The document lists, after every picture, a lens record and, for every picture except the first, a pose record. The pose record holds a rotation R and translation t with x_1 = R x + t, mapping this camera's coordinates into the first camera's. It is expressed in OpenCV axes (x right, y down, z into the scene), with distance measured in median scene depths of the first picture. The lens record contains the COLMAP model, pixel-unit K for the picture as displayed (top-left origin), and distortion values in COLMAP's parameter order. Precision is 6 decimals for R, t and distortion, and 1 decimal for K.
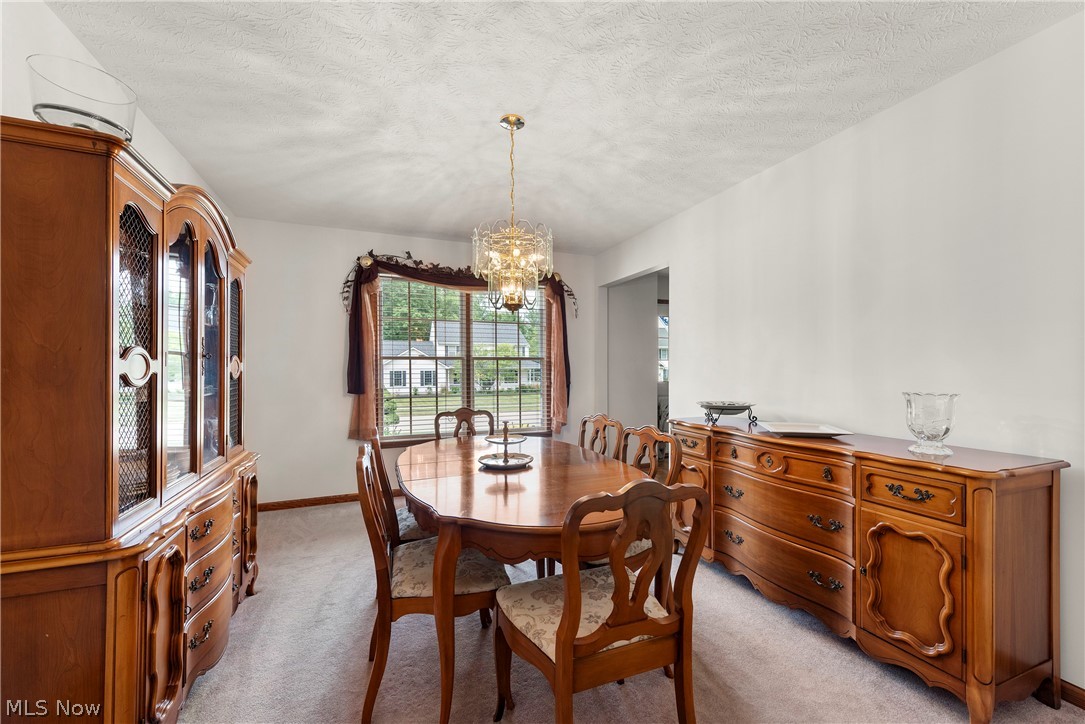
lens RADIAL K [[439.1, 0, 549.4], [0, 439.1, 365.4], [0, 0, 1]] dist [0.004550, -0.000766]
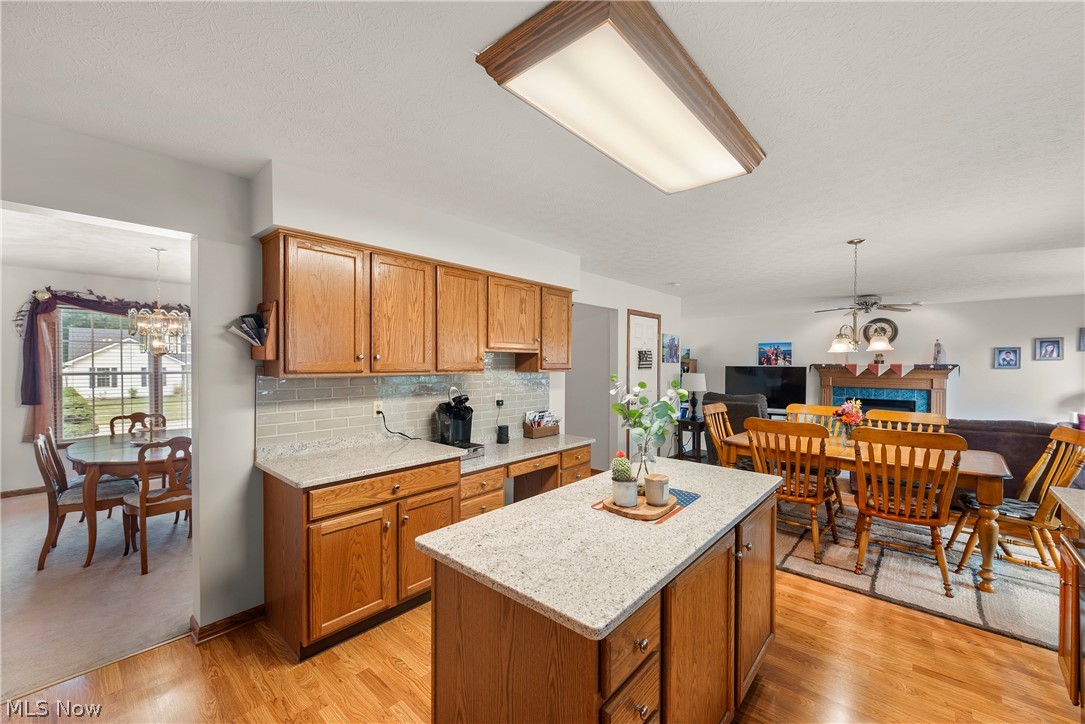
lens RADIAL K [[439.1, 0, 539.2], [0, 439.1, 367.0], [0, 0, 1]] dist [0.004550, -0.000766]
pose [[0.902460, 0.005455, 0.430740, 0.295044], [-0.009796, 0.999921, 0.007862, -0.061854], [-0.430663, -0.011315, 0.902442, -0.689216]]
